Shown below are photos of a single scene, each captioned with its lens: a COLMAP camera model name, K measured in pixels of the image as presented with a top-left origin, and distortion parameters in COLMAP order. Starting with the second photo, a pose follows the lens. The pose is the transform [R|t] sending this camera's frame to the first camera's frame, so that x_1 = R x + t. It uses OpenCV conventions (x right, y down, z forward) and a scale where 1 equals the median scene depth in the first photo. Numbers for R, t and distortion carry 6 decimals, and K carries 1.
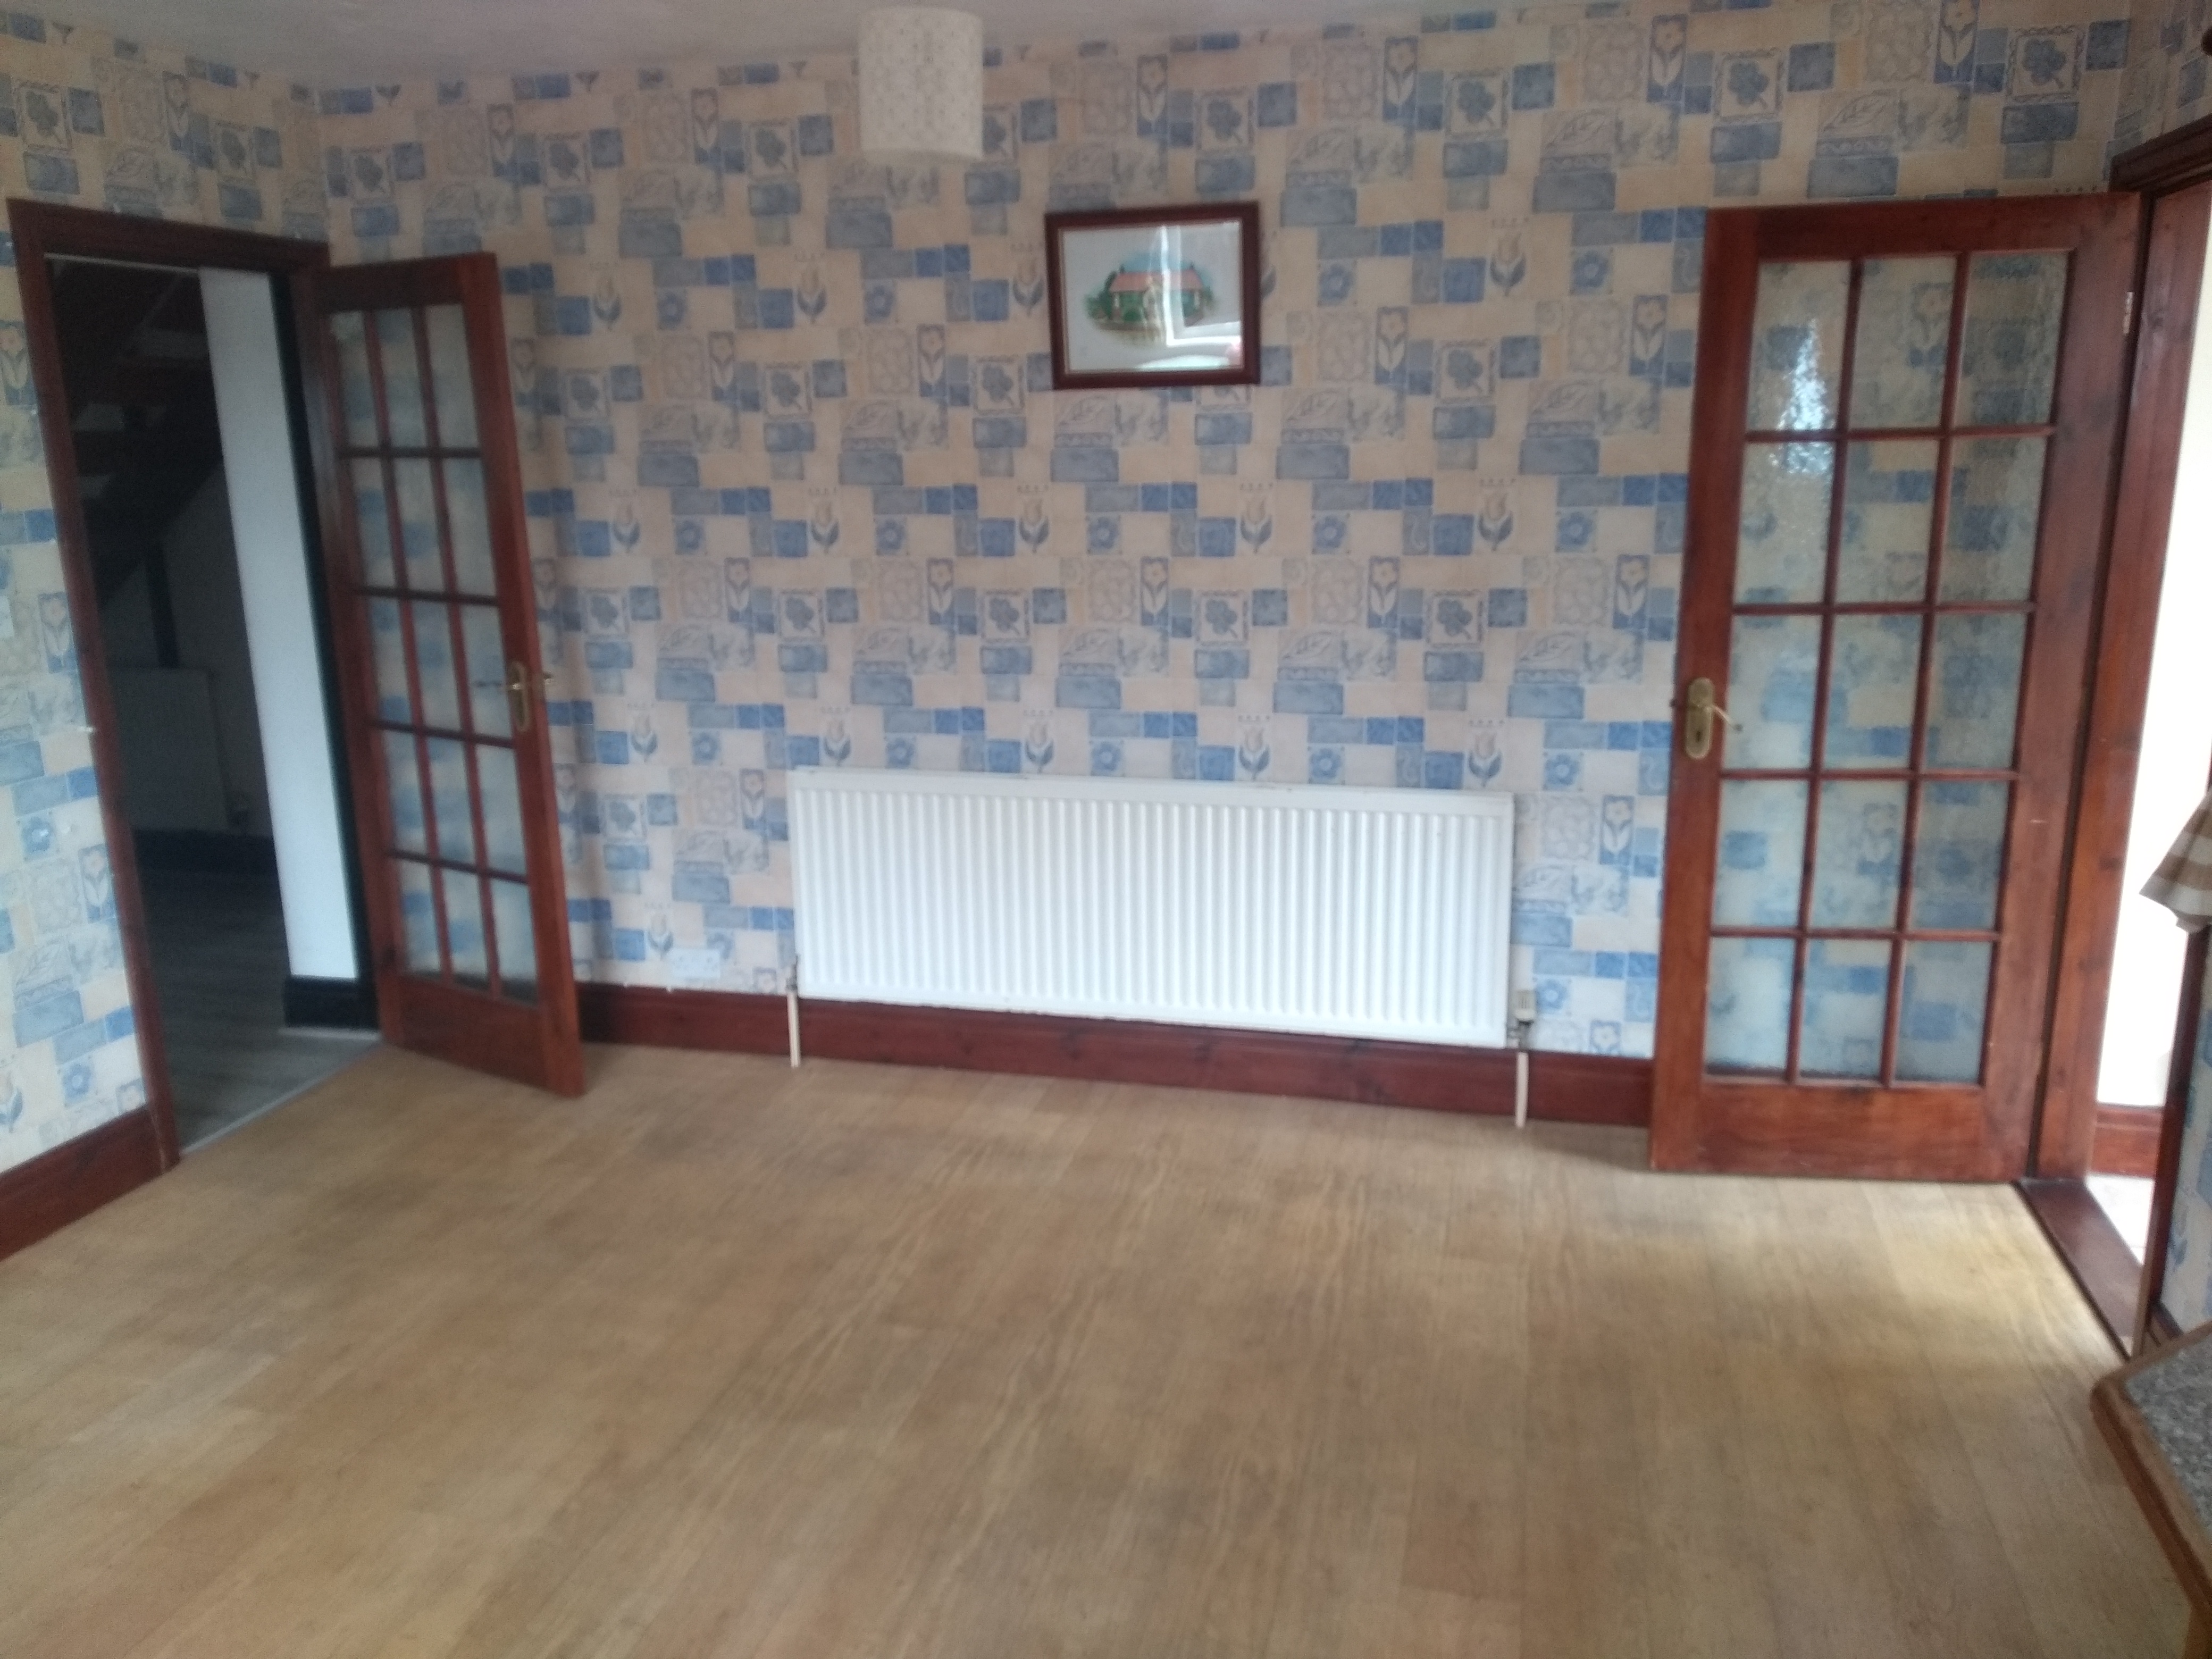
lens RADIAL K [[1697.7, 0, 1113.2], [0, 1697.7, 821.2], [0, 0, 1]] dist [0.044555, -0.026292]
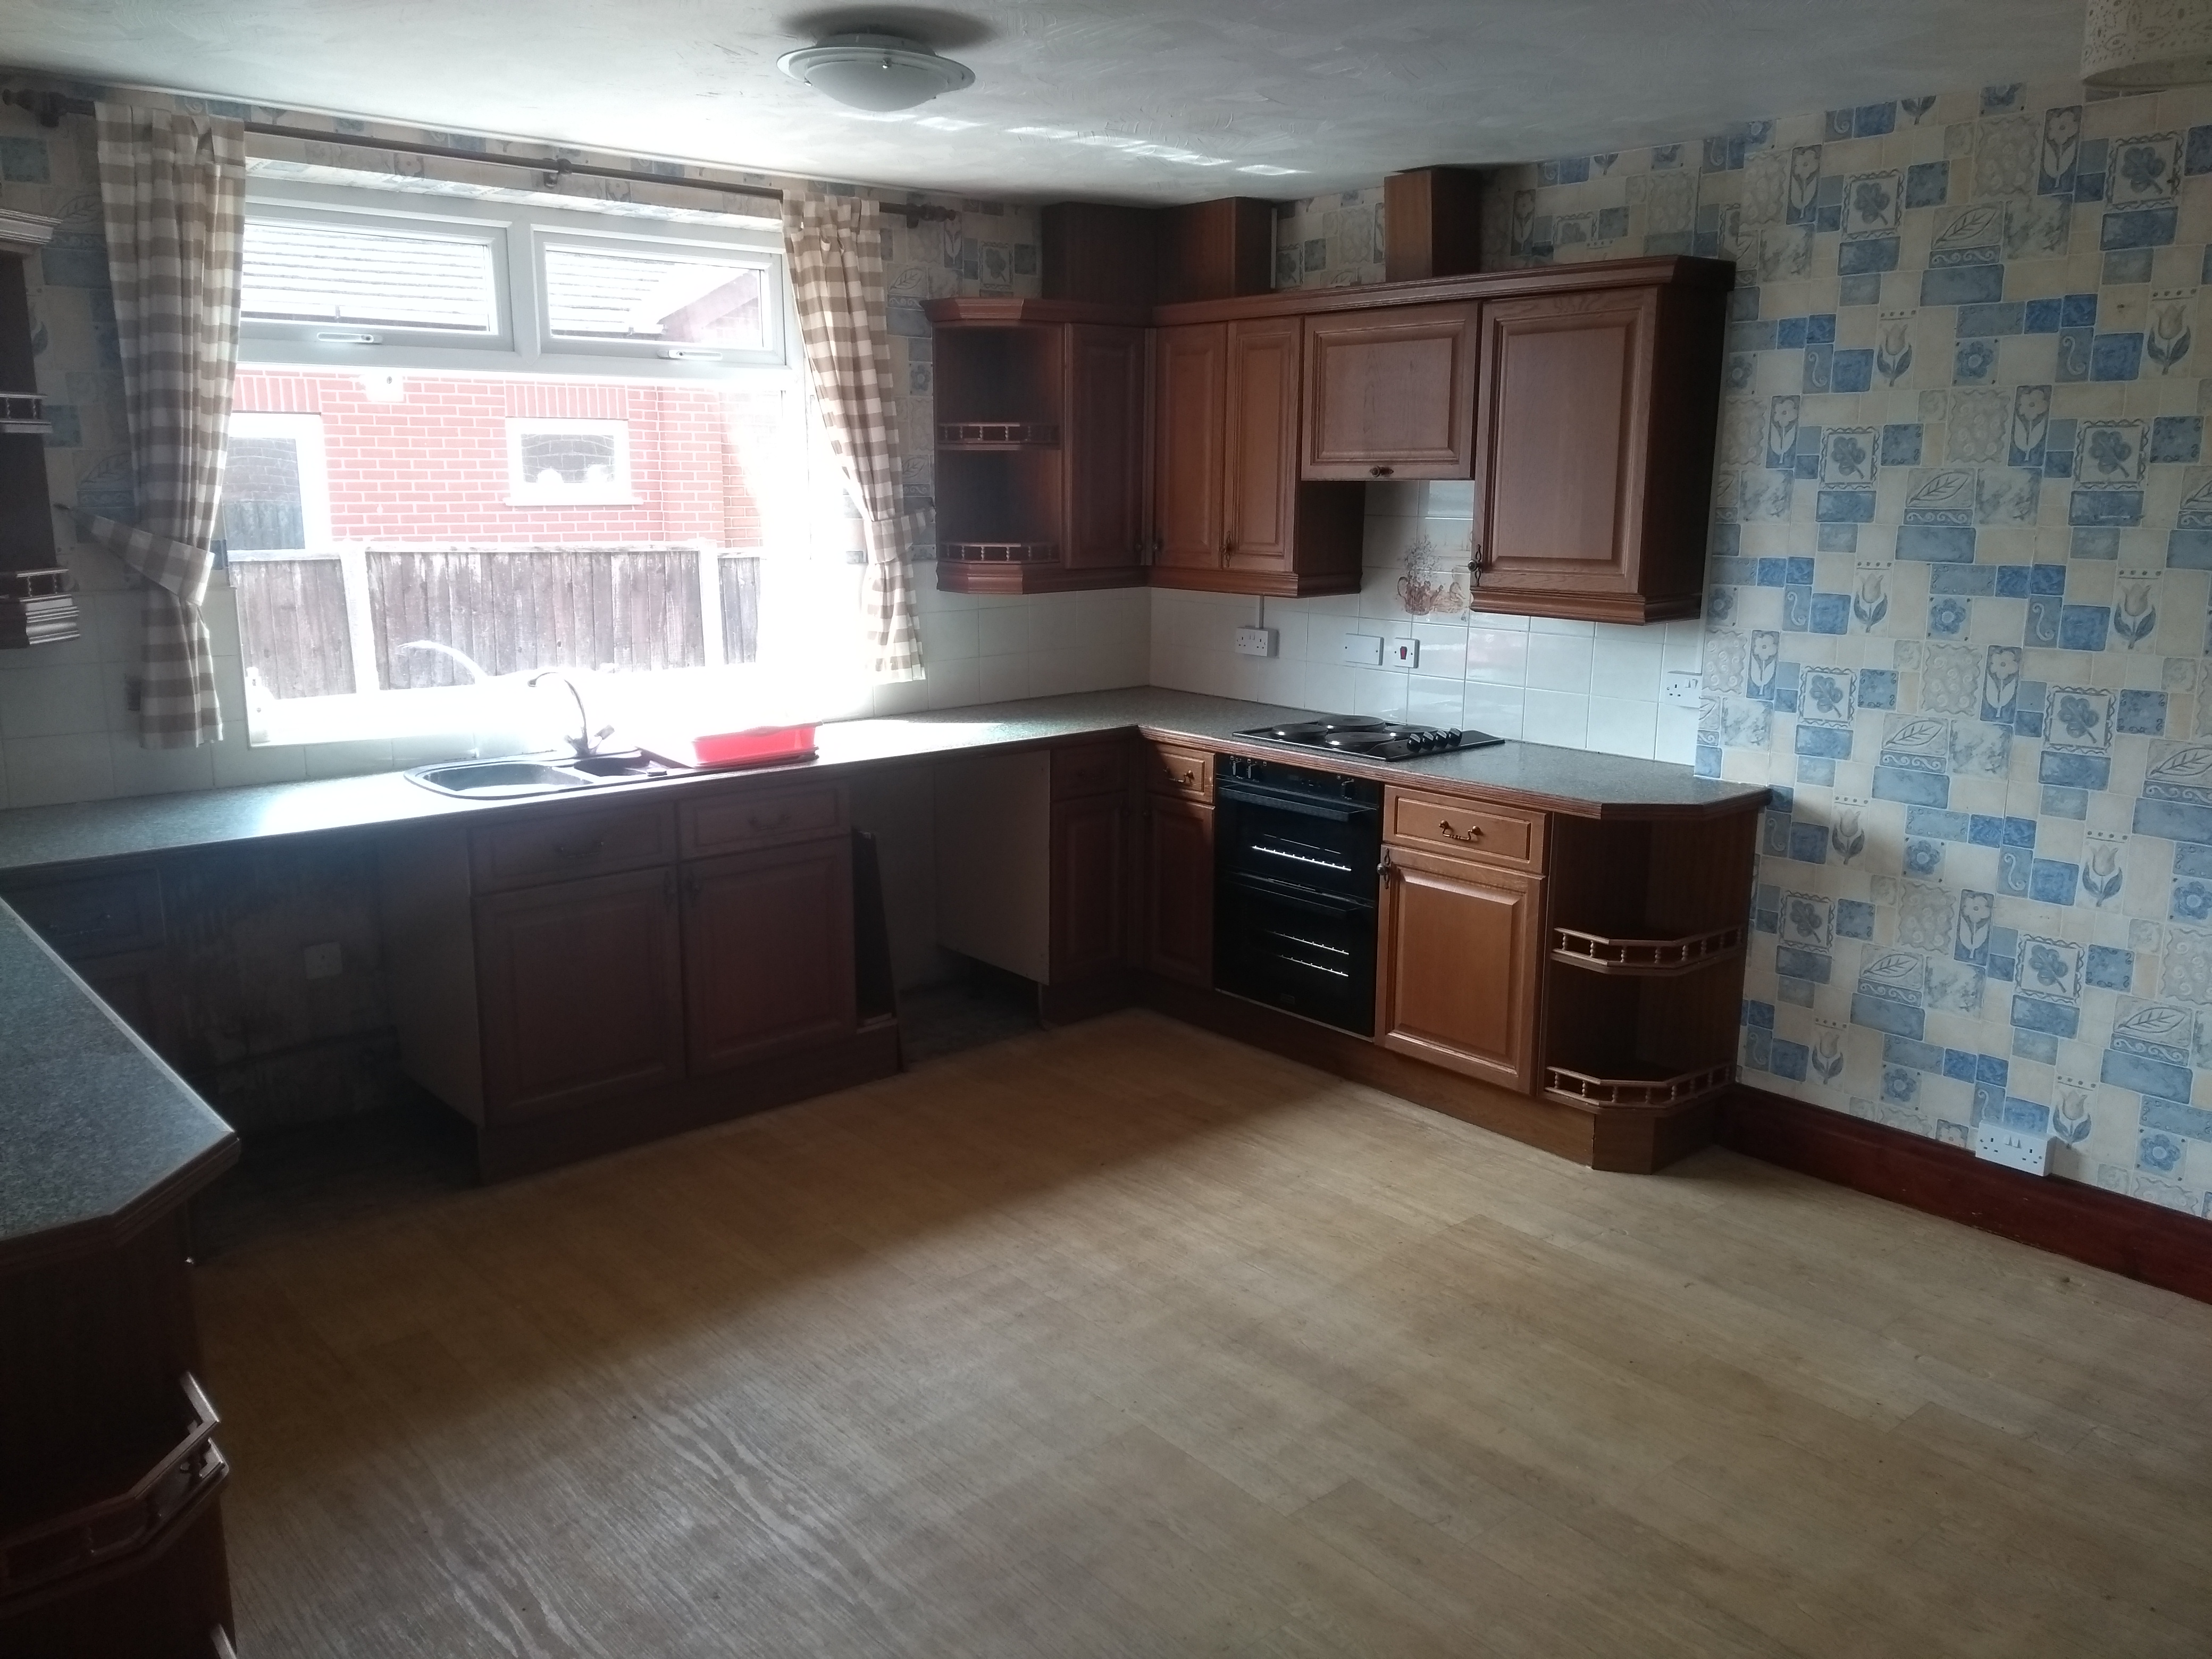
lens RADIAL K [[1697.7, 0, 1083.7], [0, 1697.7, 838.3], [0, 0, 1]] dist [0.044555, -0.026292]
pose [[0.820475, 0.142186, -0.553719, 0.411835], [-0.156560, 0.987433, 0.021574, 0.013941], [0.549827, 0.068989, 0.832424, -0.098493]]
